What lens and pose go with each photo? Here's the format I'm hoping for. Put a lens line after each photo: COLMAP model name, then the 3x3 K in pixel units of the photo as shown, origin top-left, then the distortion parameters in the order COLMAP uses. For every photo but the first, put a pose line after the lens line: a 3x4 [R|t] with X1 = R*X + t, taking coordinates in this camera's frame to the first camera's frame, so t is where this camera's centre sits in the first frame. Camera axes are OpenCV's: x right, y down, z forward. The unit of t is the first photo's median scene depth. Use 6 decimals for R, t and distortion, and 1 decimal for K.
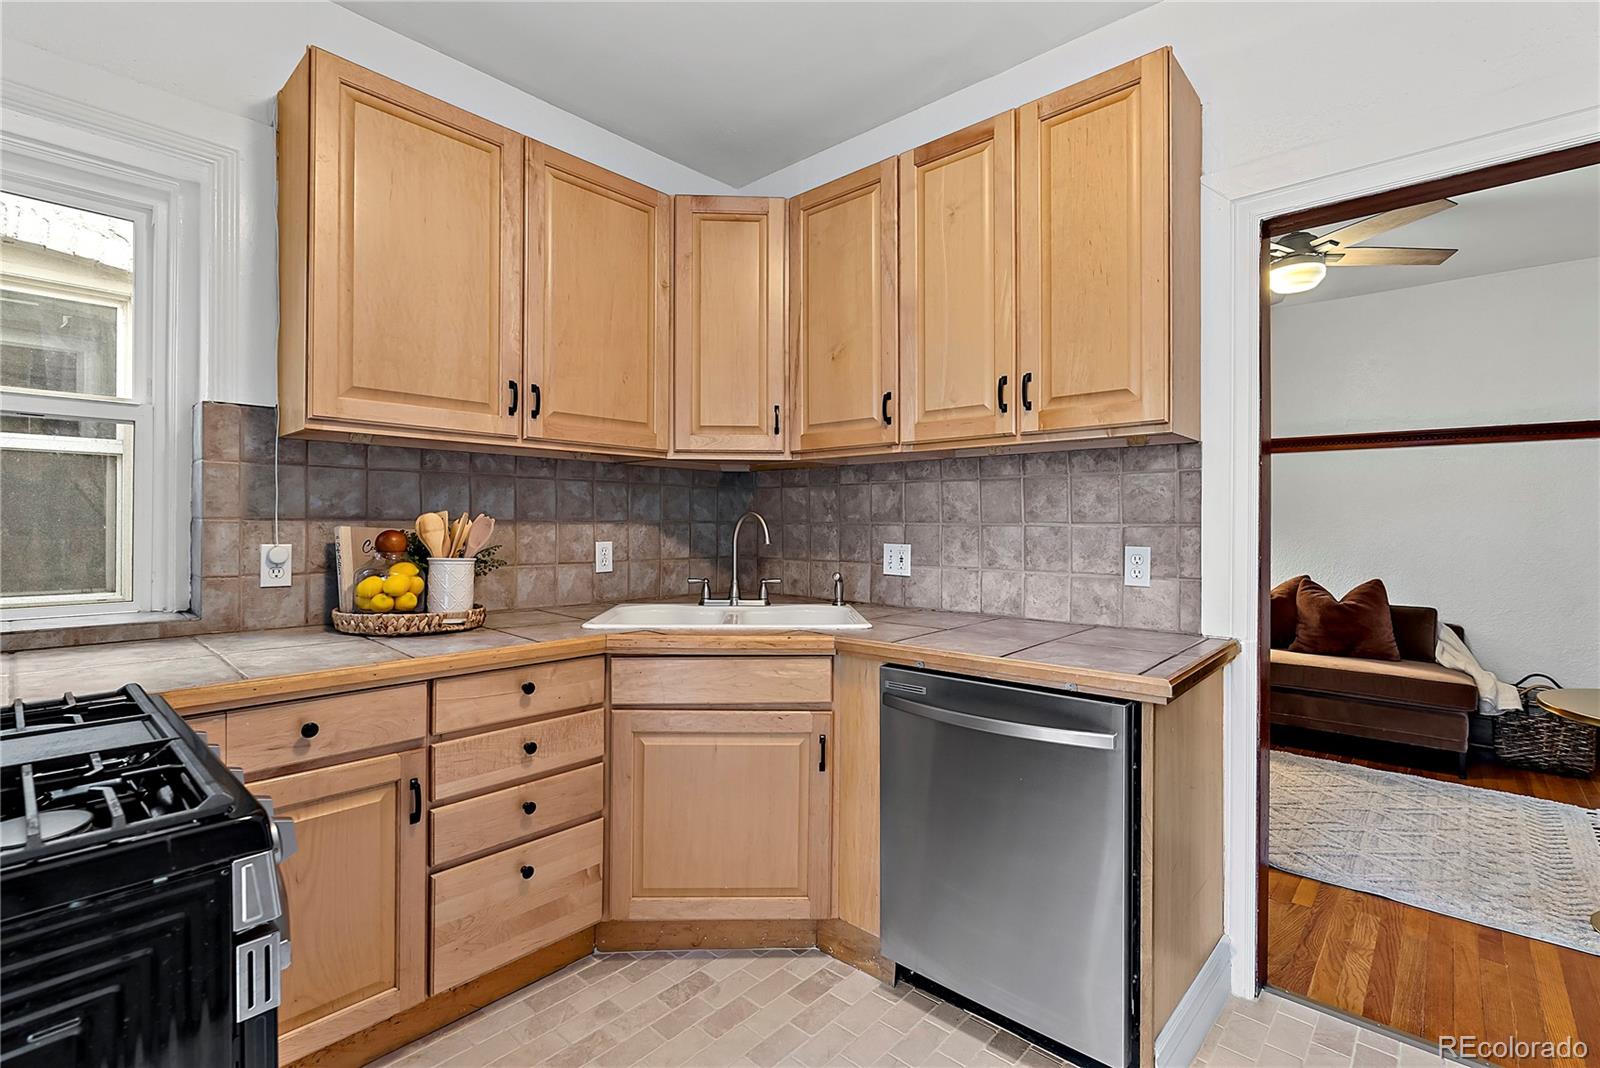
lens RADIAL K [[732.9, 0, 796.8], [0, 732.9, 519.6], [0, 0, 1]] dist [-0.011309, 0.004935]
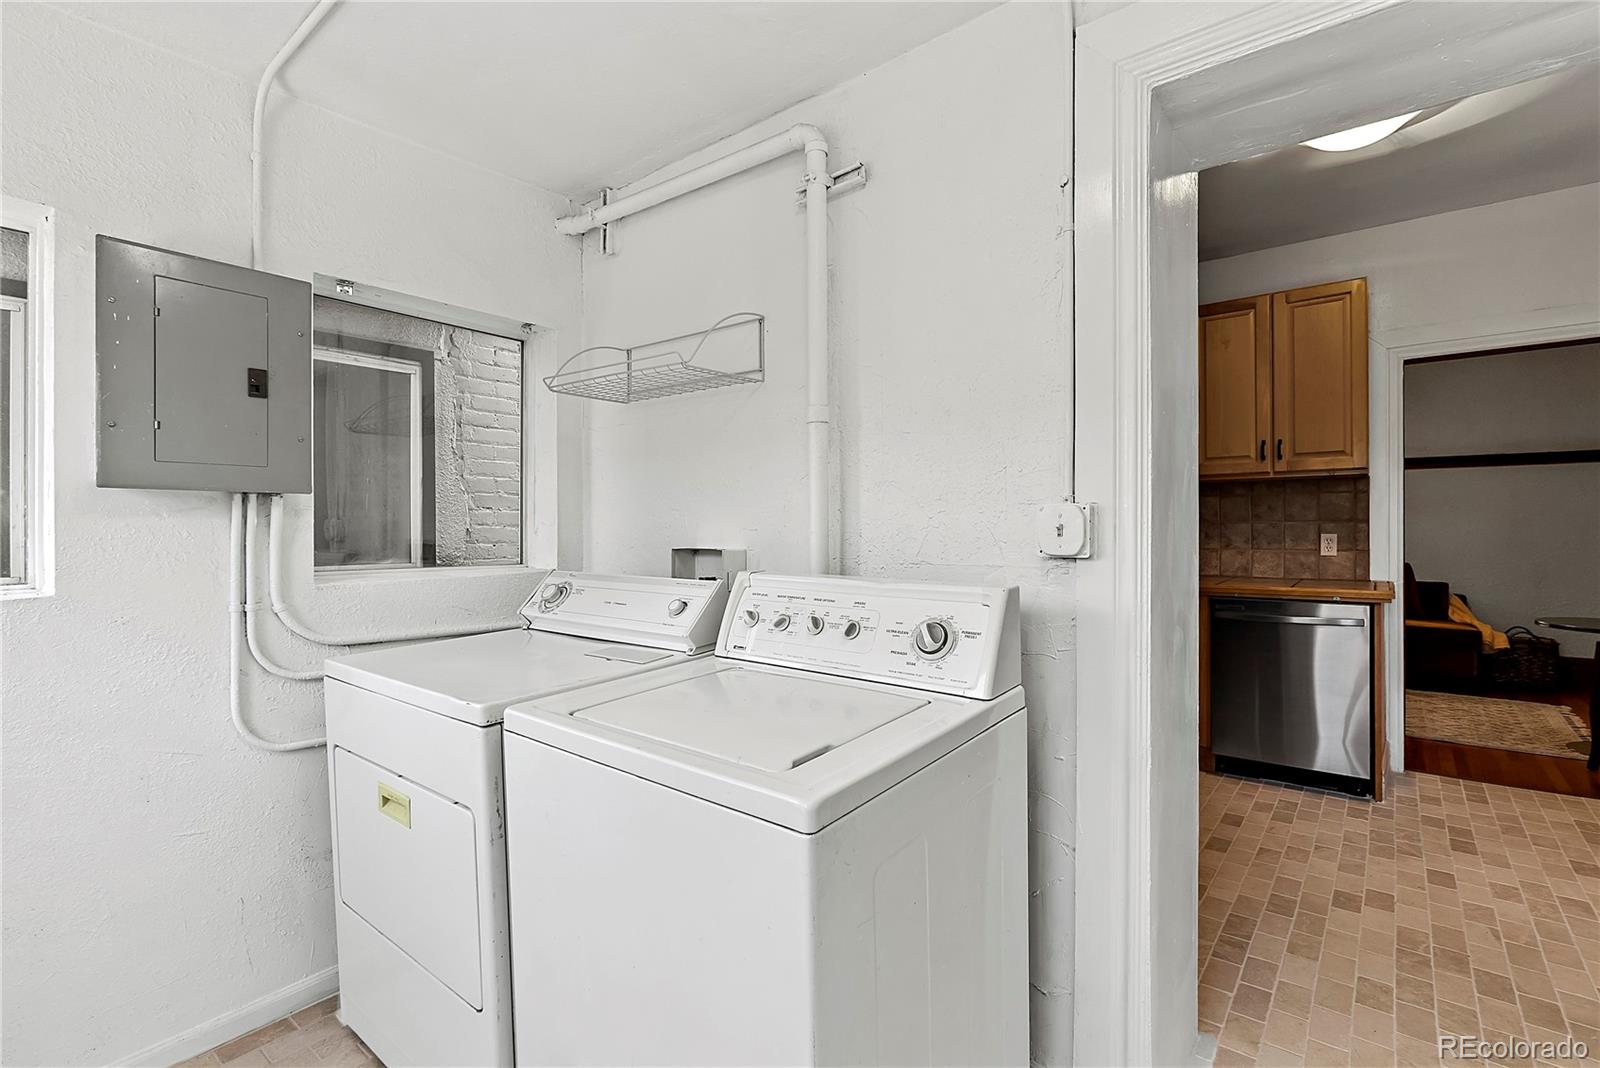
lens RADIAL K [[732.9, 0, 801.5], [0, 732.9, 524.3], [0, 0, 1]] dist [-0.011309, 0.004935]
pose [[0.998735, -0.003354, 0.050166, -0.810552], [0.003504, 0.999990, -0.002904, 0.012337], [-0.050156, 0.003076, 0.998737, -0.641159]]
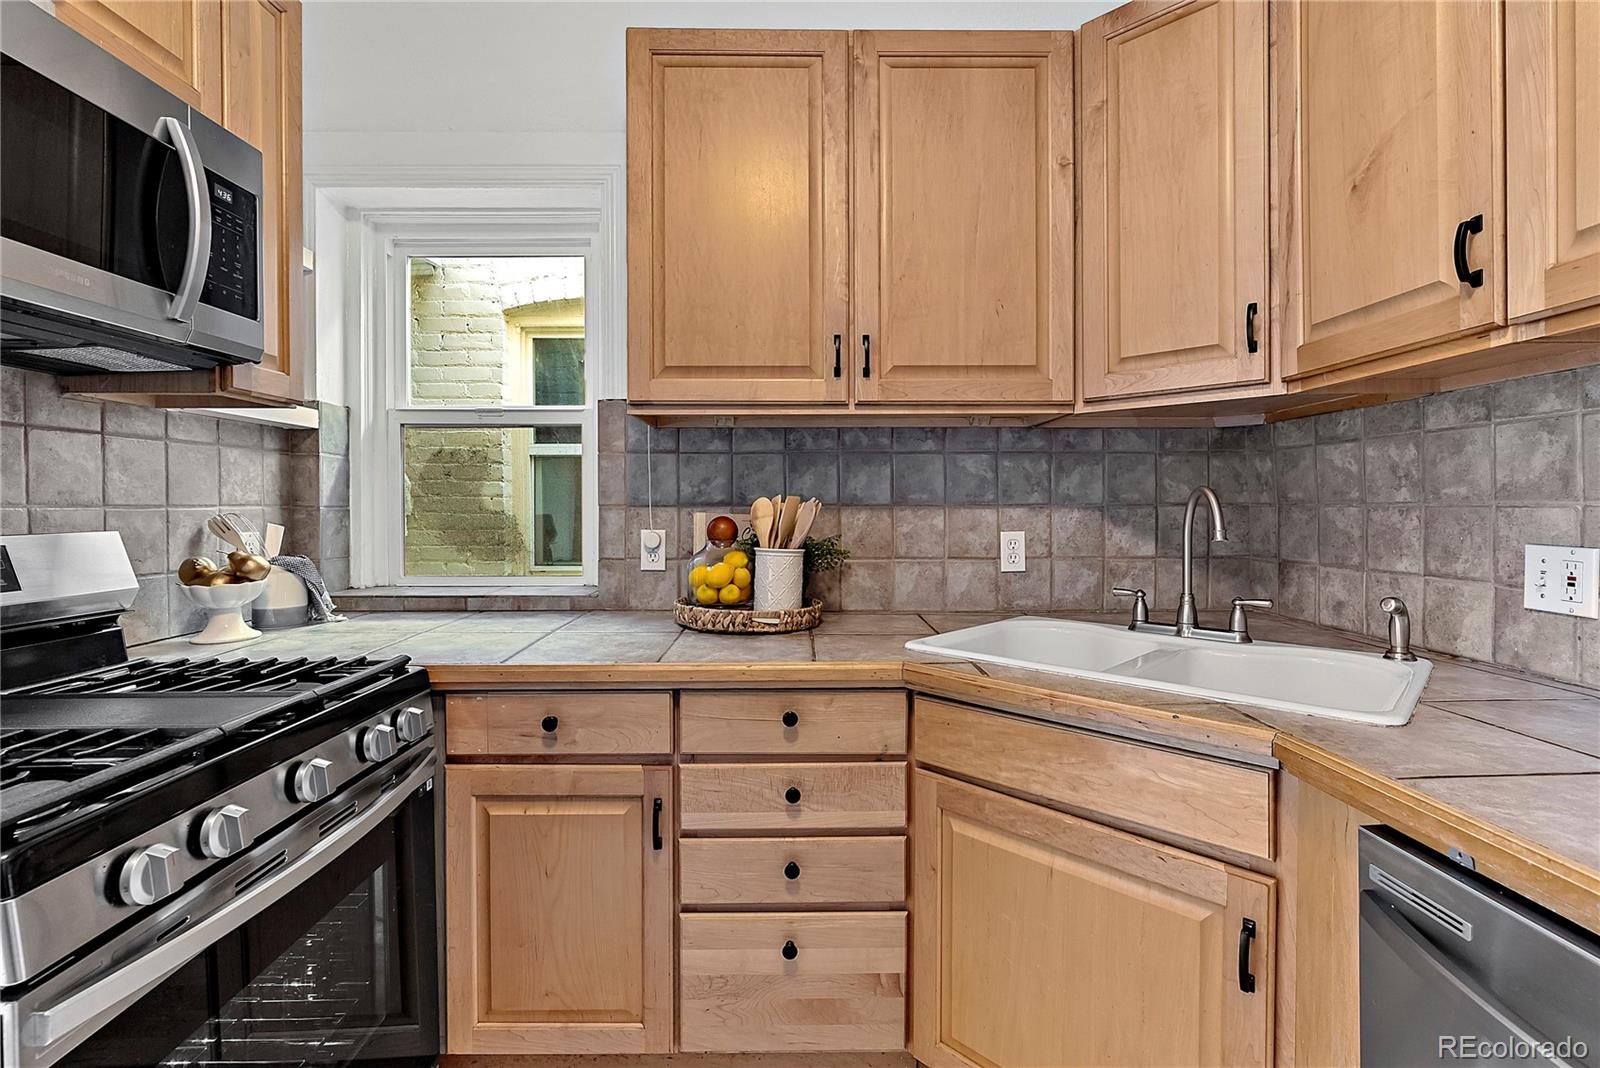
lens RADIAL K [[732.9, 0, 798.6], [0, 732.9, 513.2], [0, 0, 1]] dist [-0.011309, 0.004935]
pose [[0.678537, -0.001966, -0.734563, 0.194904], [0.010523, 0.999920, 0.007045, 0.004564], [0.734490, -0.012510, 0.678504, 0.428337]]
